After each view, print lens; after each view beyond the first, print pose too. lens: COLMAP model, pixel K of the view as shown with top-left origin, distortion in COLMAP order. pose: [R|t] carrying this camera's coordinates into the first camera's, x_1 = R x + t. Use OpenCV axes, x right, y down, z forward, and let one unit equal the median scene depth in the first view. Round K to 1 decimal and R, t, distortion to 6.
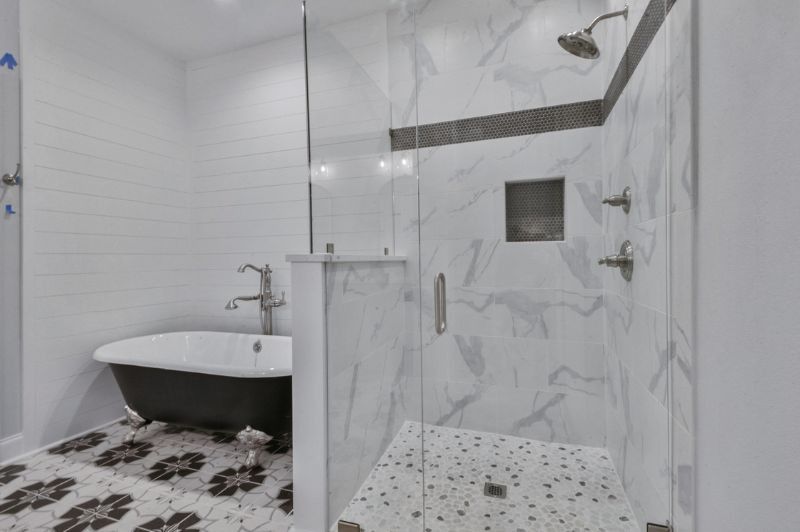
lens RADIAL K [[374.6, 0, 400.8], [0, 374.6, 267.3], [0, 0, 1]] dist [0.001595, -0.000517]
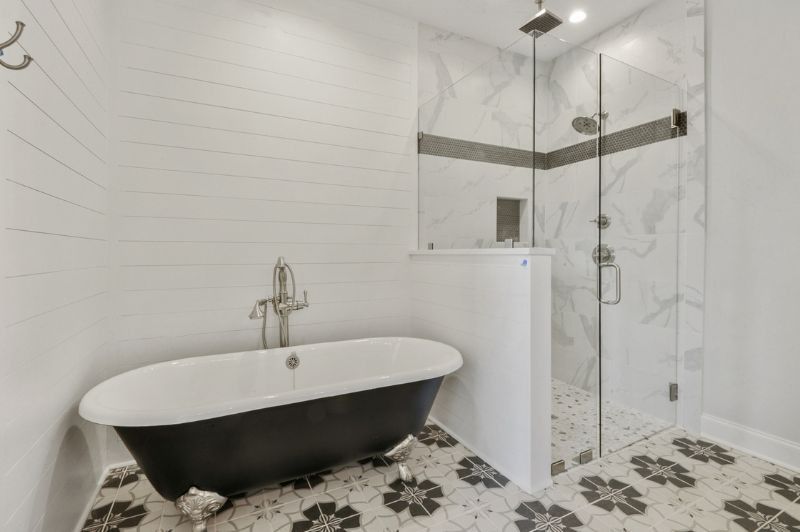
lens RADIAL K [[374.6, 0, 400.5], [0, 374.6, 260.7], [0, 0, 1]] dist [0.001595, -0.000517]
pose [[0.689688, 0.000344, 0.724107, -0.918345], [0.006494, 0.999957, -0.006660, 0.005993], [-0.724078, 0.009296, 0.689656, 0.326534]]
